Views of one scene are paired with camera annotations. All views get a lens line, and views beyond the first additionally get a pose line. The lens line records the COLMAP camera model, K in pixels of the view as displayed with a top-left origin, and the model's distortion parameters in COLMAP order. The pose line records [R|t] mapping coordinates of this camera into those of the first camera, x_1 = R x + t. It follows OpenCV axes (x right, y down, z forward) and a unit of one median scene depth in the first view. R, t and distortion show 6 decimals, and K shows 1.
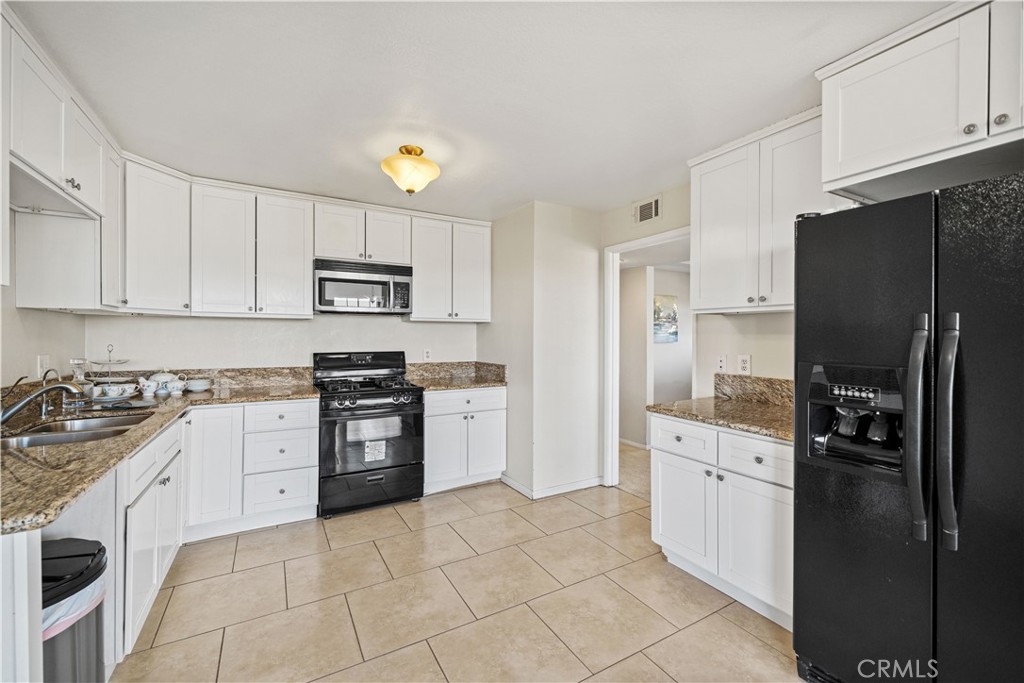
lens RADIAL K [[420.9, 0, 510.0], [0, 420.9, 338.1], [0, 0, 1]] dist [0.004357, -0.000420]
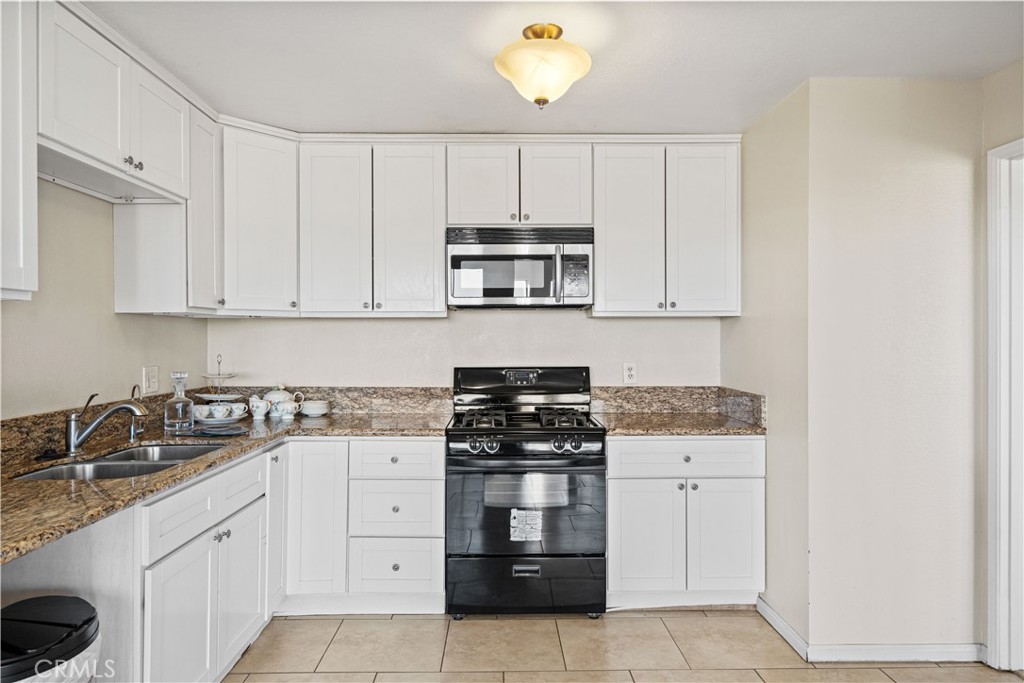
lens RADIAL K [[658.4, 0, 508.5], [0, 658.4, 340.5], [0, 0, 1]] dist [0.005418, -0.000033]
pose [[0.874101, -0.001525, -0.485741, 0.142200], [0.002451, 0.999996, 0.001271, -0.010503], [0.485737, -0.002302, 0.874102, 0.135645]]
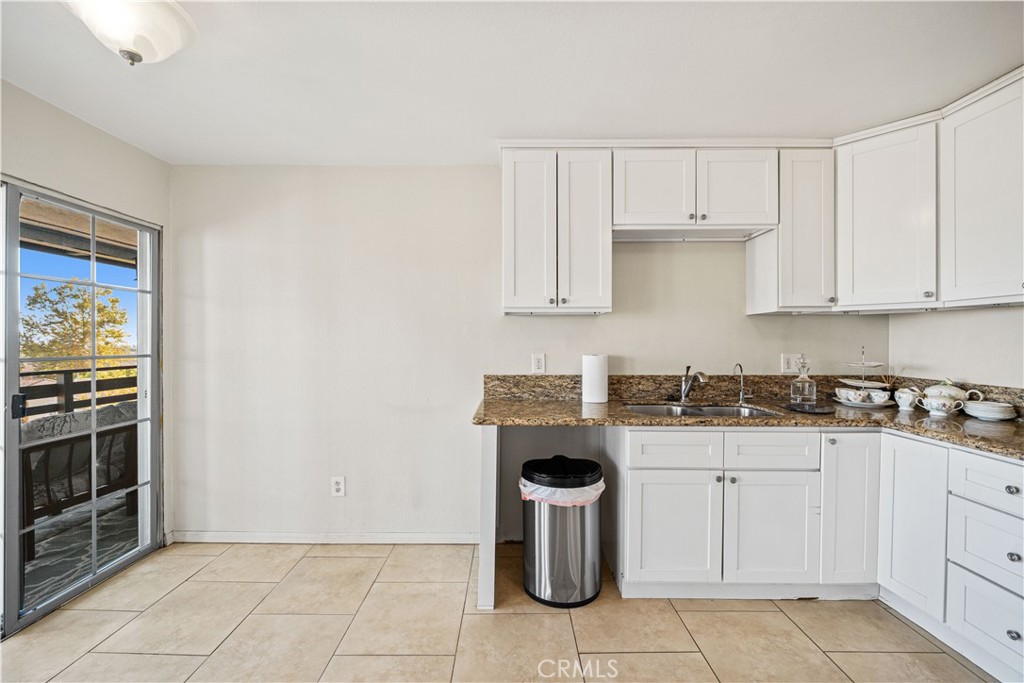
lens RADIAL K [[420.9, 0, 509.9], [0, 420.9, 342.0], [0, 0, 1]] dist [0.004357, -0.000420]
pose [[-0.500207, 0.002679, -0.865902, 0.207427], [-0.002479, 0.999987, 0.004526, 0.003709], [0.865902, 0.004410, -0.500194, 0.688612]]
